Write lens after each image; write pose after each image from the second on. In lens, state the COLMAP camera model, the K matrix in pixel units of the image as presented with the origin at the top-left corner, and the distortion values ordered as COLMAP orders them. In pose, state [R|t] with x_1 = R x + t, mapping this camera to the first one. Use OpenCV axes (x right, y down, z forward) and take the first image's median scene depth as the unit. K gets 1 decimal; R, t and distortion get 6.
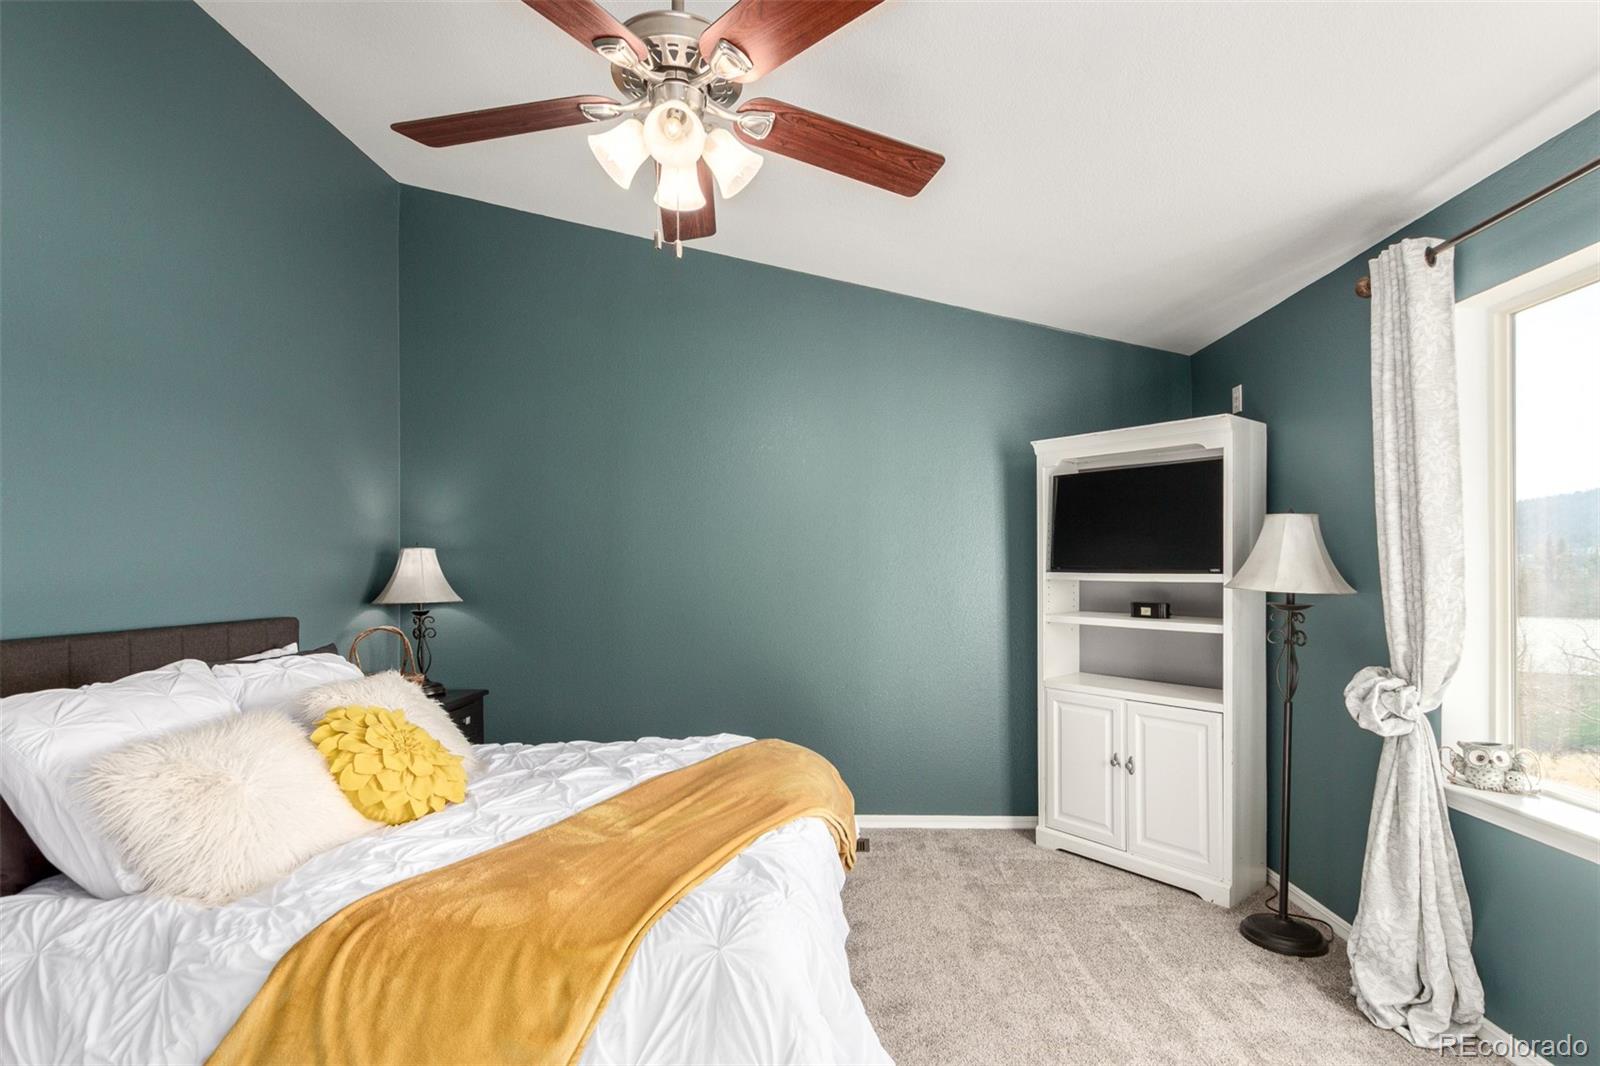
lens RADIAL K [[737.7, 0, 800.5], [0, 737.7, 539.4], [0, 0, 1]] dist [0.005780, -0.000639]
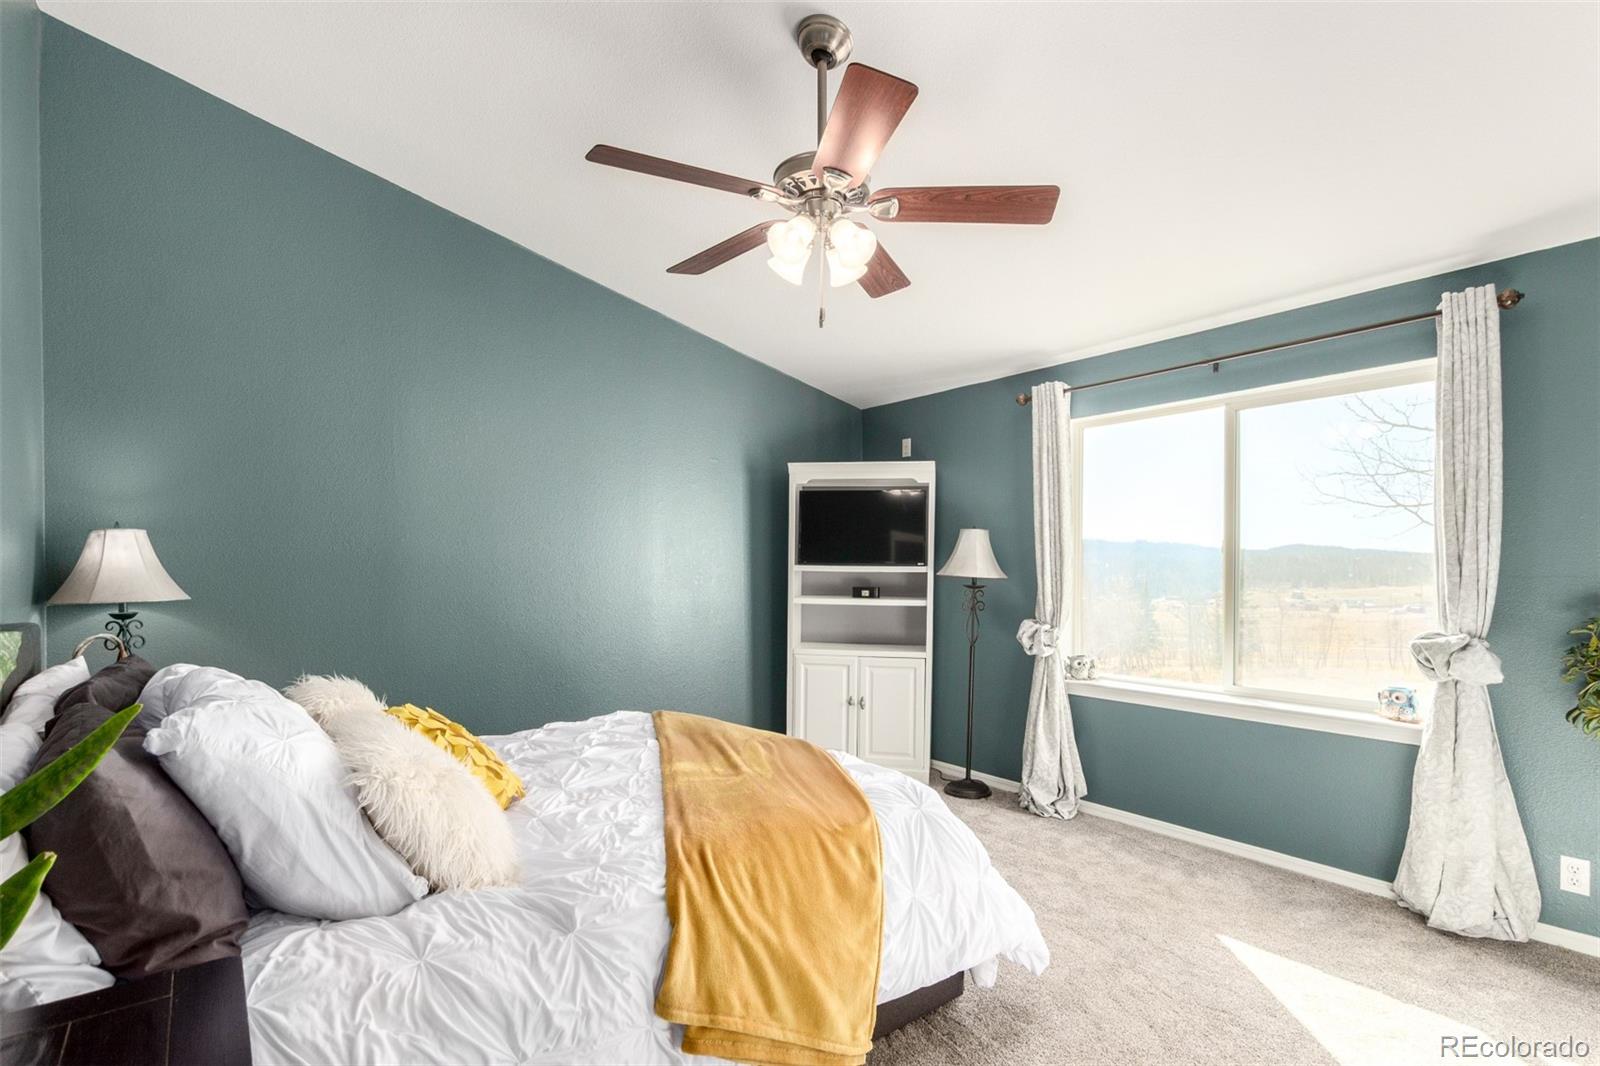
lens RADIAL K [[737.7, 0, 799.2], [0, 737.7, 542.2], [0, 0, 1]] dist [0.005780, -0.000639]
pose [[0.780675, 0.023887, 0.624480, -0.680117], [-0.030753, 0.999527, 0.000212, 0.006188], [-0.624180, -0.019370, 0.781041, -0.014812]]
